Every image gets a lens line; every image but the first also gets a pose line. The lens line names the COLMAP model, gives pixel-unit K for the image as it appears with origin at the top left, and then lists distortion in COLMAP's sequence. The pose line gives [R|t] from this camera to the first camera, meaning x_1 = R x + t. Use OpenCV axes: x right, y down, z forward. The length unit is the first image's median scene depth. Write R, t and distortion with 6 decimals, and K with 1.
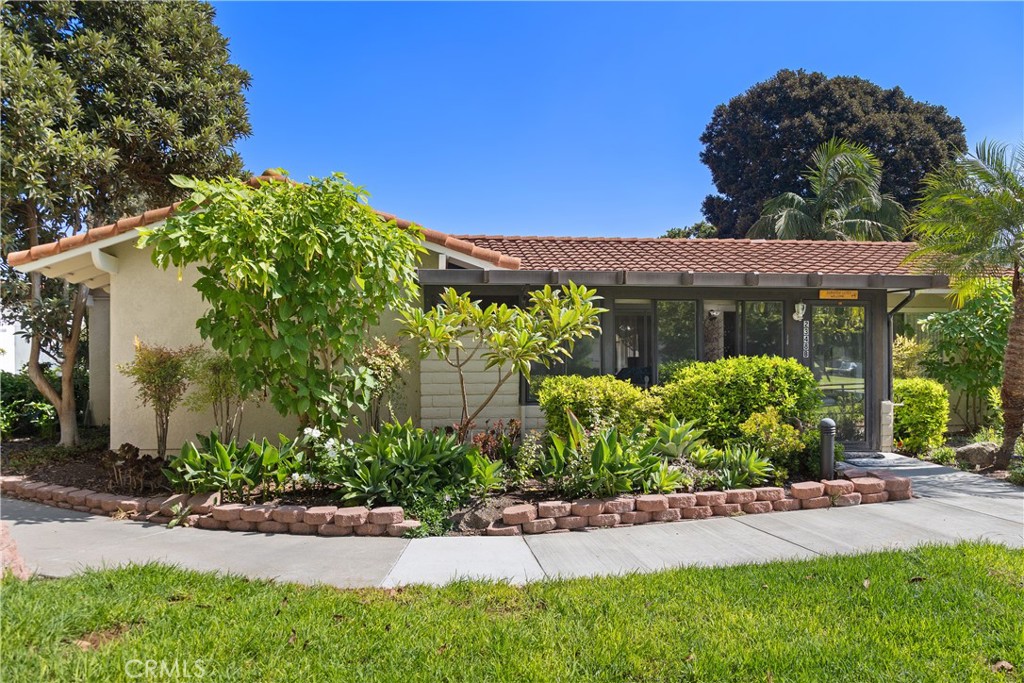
lens RADIAL K [[692.2, 0, 511.2], [0, 692.2, 346.0], [0, 0, 1]] dist [-0.021264, -0.001651]
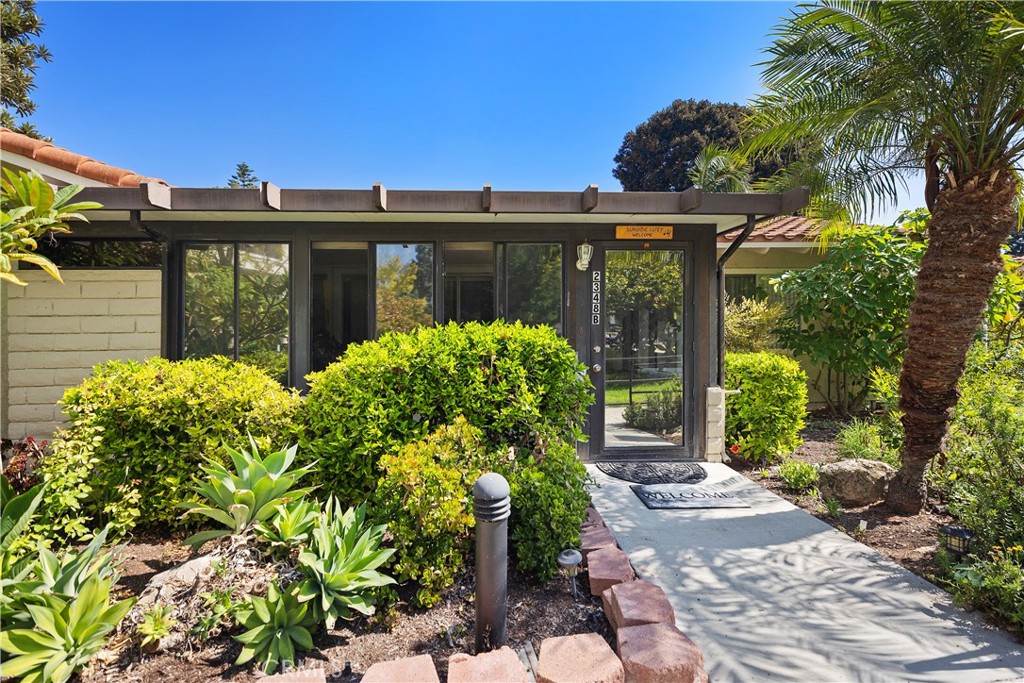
lens RADIAL K [[460.8, 0, 513.2], [0, 460.8, 334.4], [0, 0, 1]] dist [0.007533, -0.001924]
pose [[0.999955, -0.009486, 0.000181, 0.330842], [0.009479, 0.999644, 0.024946, 0.013324], [-0.000418, -0.024943, 0.999689, 0.518368]]
